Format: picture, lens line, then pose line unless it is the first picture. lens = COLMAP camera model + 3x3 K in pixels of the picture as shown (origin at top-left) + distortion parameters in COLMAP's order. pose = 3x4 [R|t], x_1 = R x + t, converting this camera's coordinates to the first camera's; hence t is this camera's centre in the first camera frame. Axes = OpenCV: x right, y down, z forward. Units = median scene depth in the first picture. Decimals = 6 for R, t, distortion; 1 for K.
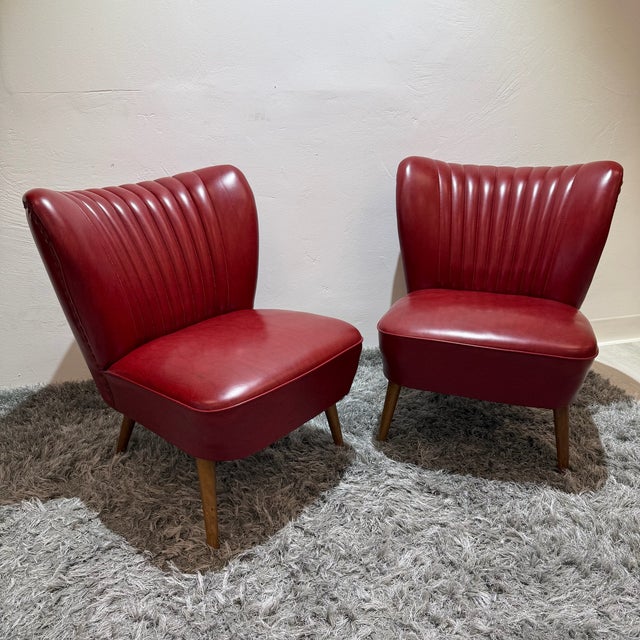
lens RADIAL K [[603.6, 0, 320.0], [0, 603.6, 320.0], [0, 0, 1]] dist [0.122191, -0.245549]
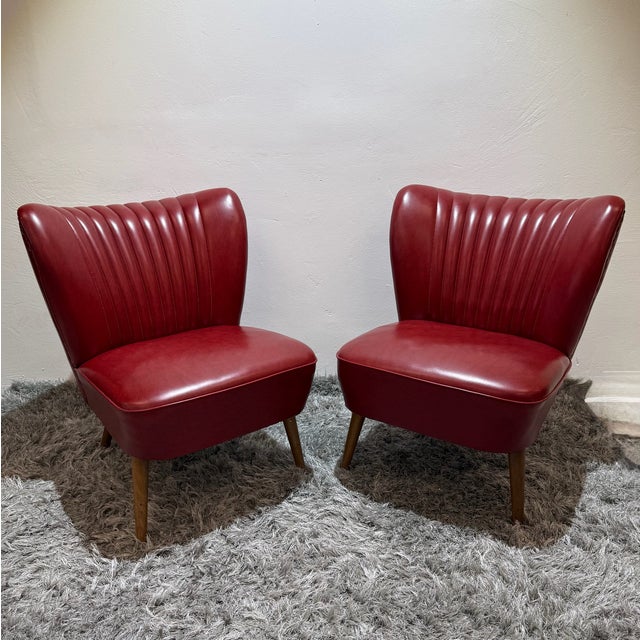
lens RADIAL K [[641.2, 0, 309.5], [0, 641.2, 330.4], [0, 0, 1]] dist [0.144626, -0.291079]
pose [[0.969299, 0.080133, -0.232462, 0.287114], [-0.086999, 0.996019, -0.019417, 0.000238], [0.229980, 0.039045, 0.972412, -0.050197]]
